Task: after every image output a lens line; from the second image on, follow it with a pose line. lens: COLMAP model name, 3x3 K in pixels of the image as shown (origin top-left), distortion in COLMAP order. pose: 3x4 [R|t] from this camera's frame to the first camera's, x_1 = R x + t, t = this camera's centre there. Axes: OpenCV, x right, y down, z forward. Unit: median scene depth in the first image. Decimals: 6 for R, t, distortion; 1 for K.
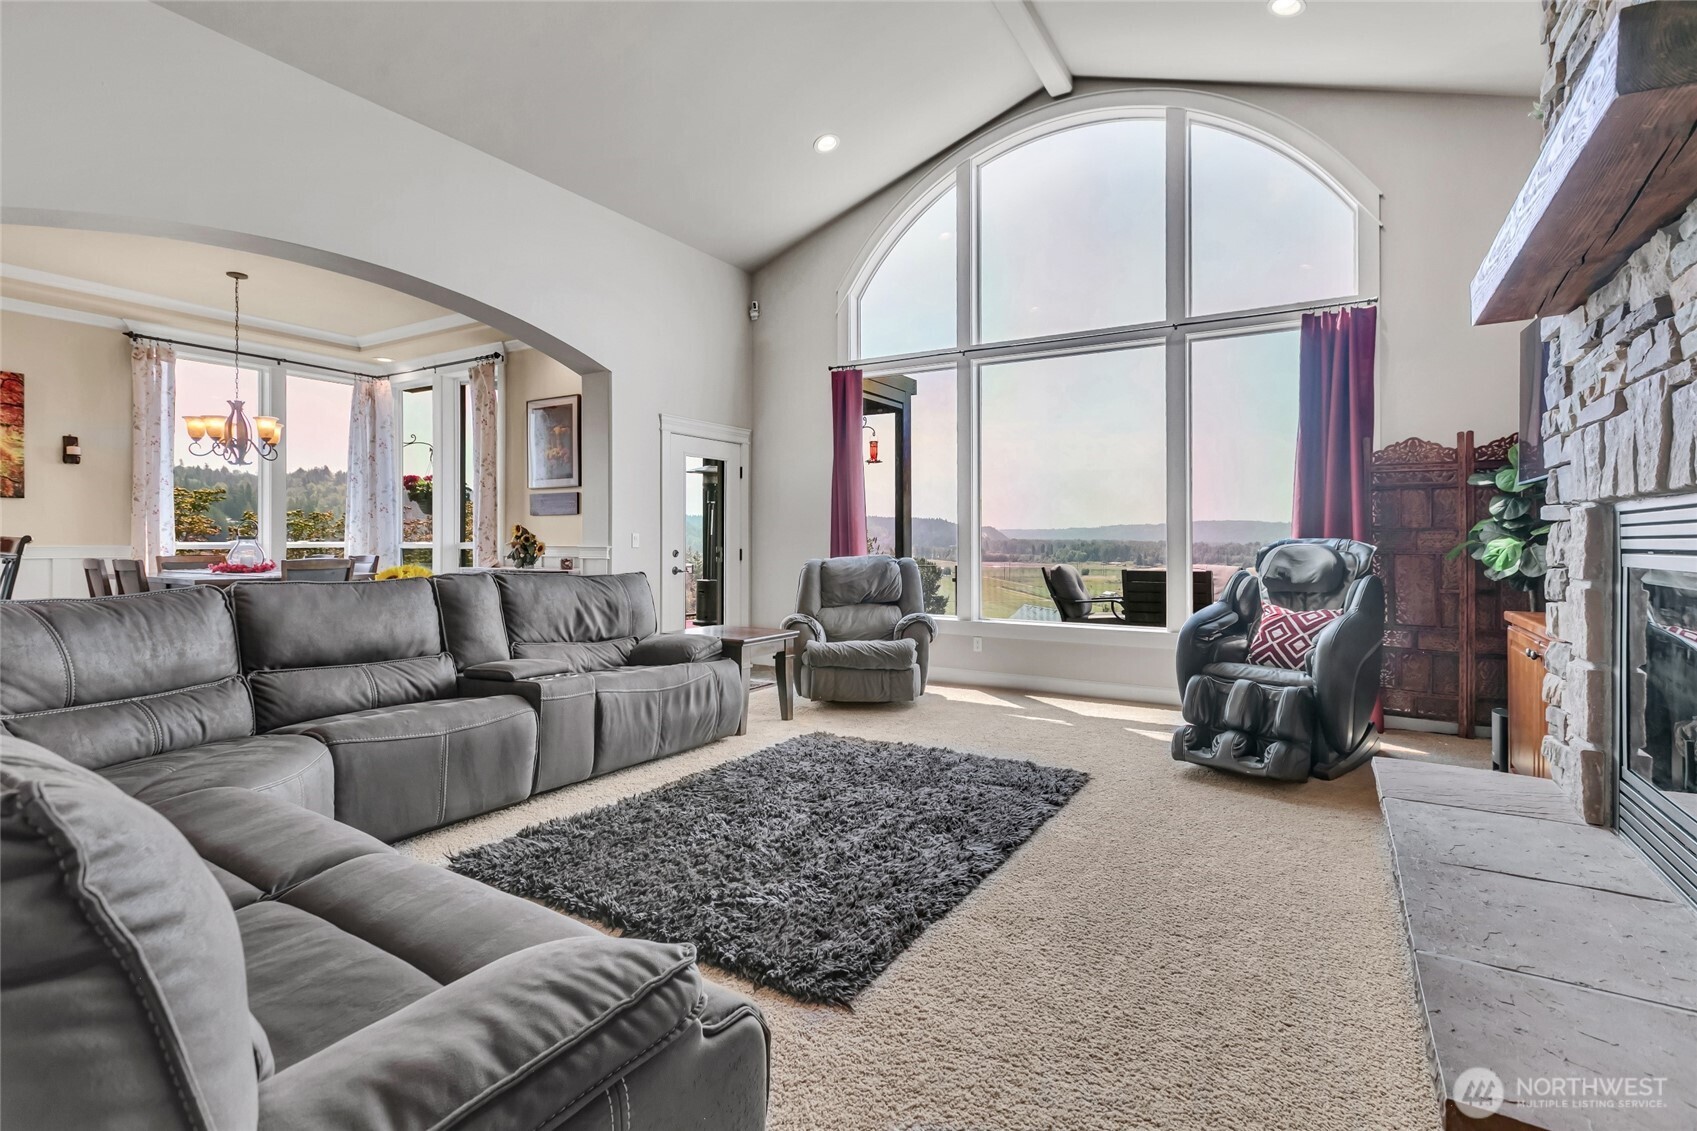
lens RADIAL K [[781.2, 0, 858.3], [0, 781.2, 538.6], [0, 0, 1]] dist [-0.001902, 0.000494]
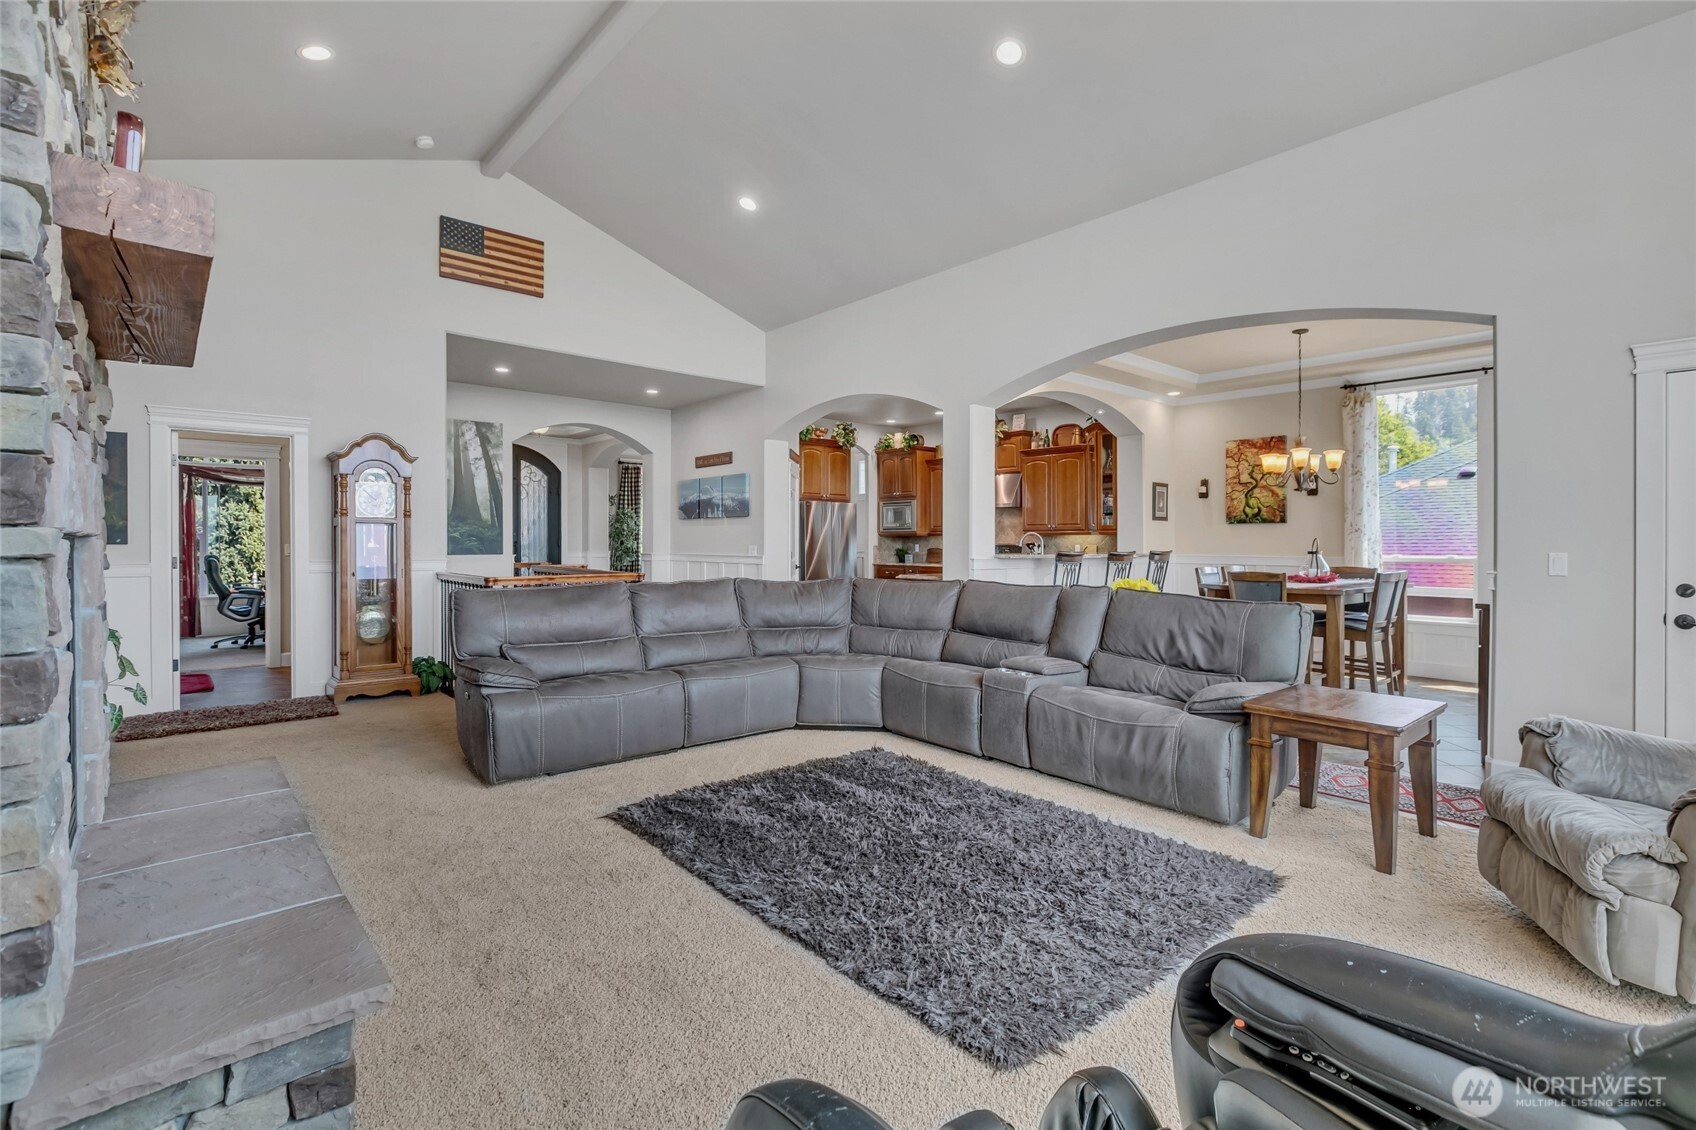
lens RADIAL K [[780.7, 0, 841.8], [0, 780.7, 554.5], [0, 0, 1]] dist [-0.001902, 0.000494]
pose [[-0.327657, 0.010364, -0.944740, 0.521581], [0.006265, 0.999942, 0.008797, -0.011423], [0.944776, -0.003036, -0.327703, 0.709633]]
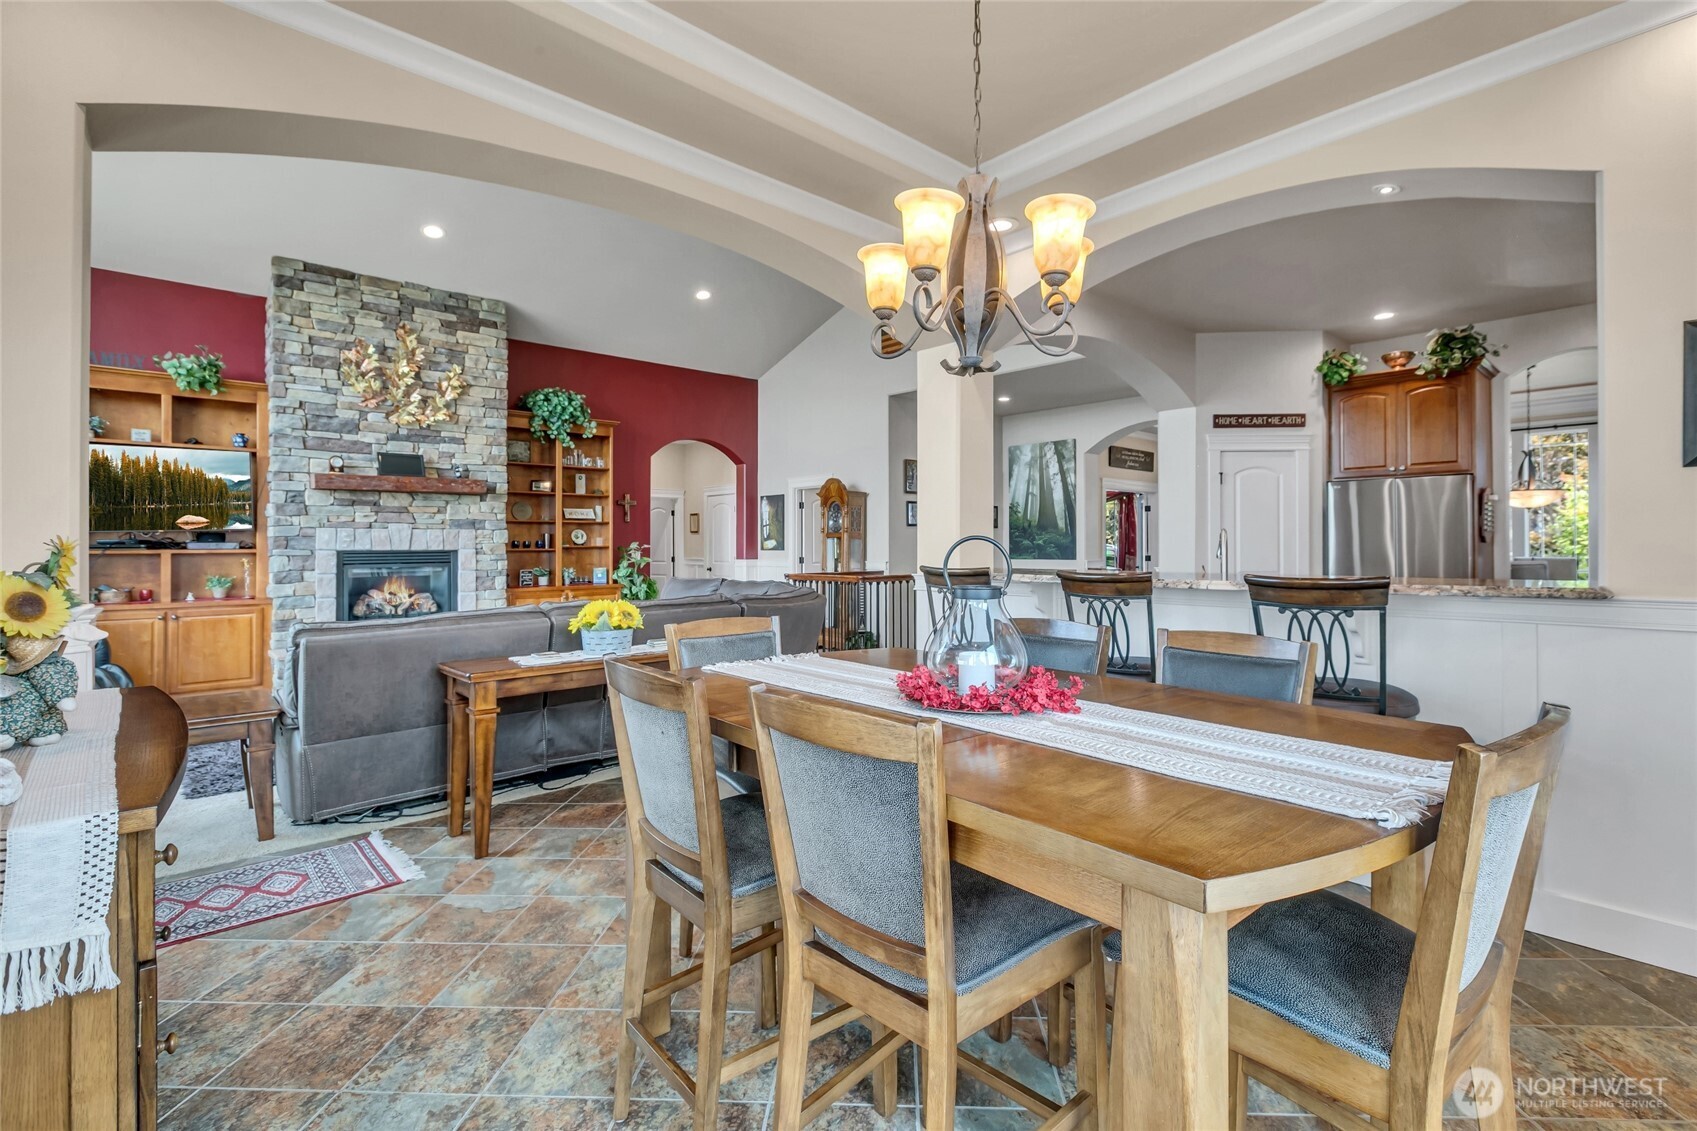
lens RADIAL K [[781.2, 0, 839.9], [0, 781.2, 552.7], [0, 0, 1]] dist [-0.001902, 0.000494]
pose [[-0.951044, -0.000130, 0.309055, -0.842577], [0.000033, 1.000000, 0.000523, -0.017863], [-0.309055, 0.000508, -0.951044, 1.358433]]
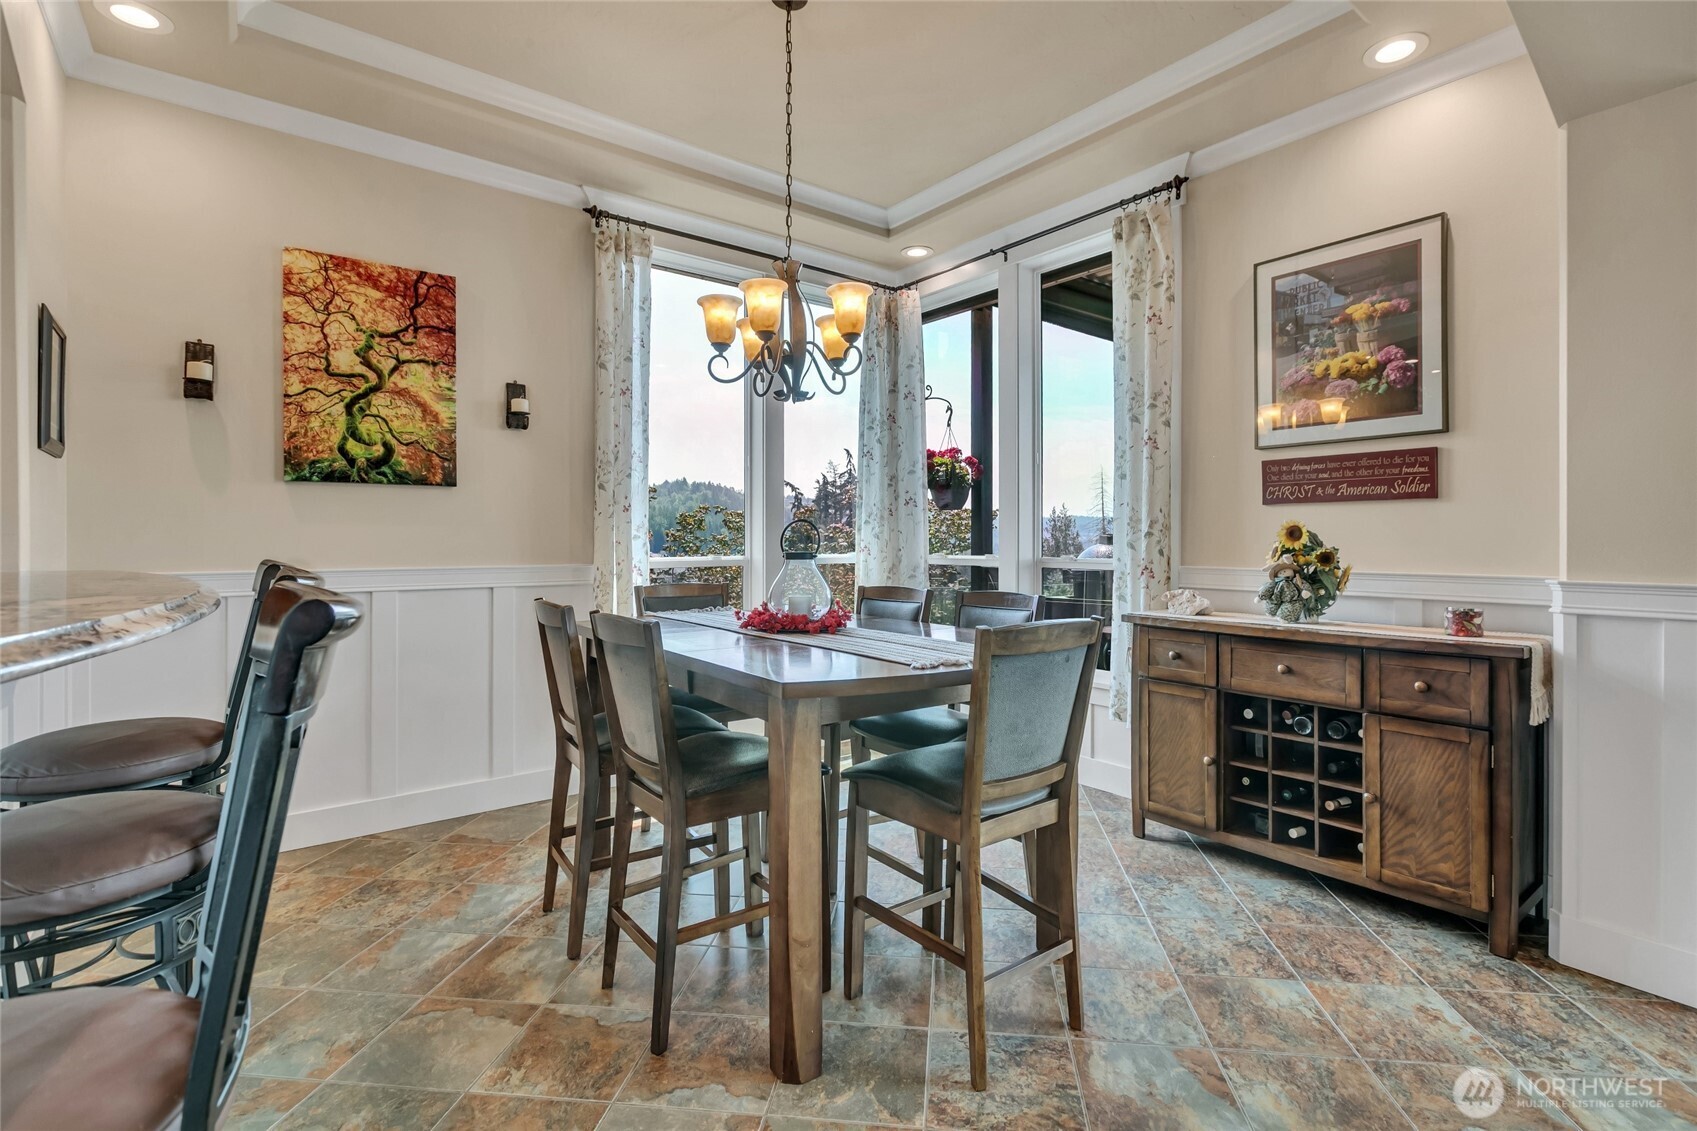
lens RADIAL K [[781.2, 0, 859.1], [0, 781.2, 537.1], [0, 0, 1]] dist [-0.001902, 0.000494]
pose [[0.929468, -0.002969, -0.368891, -0.572598], [0.002293, 0.999995, -0.002272, -0.011327], [0.368896, 0.001266, 0.929470, 0.568440]]
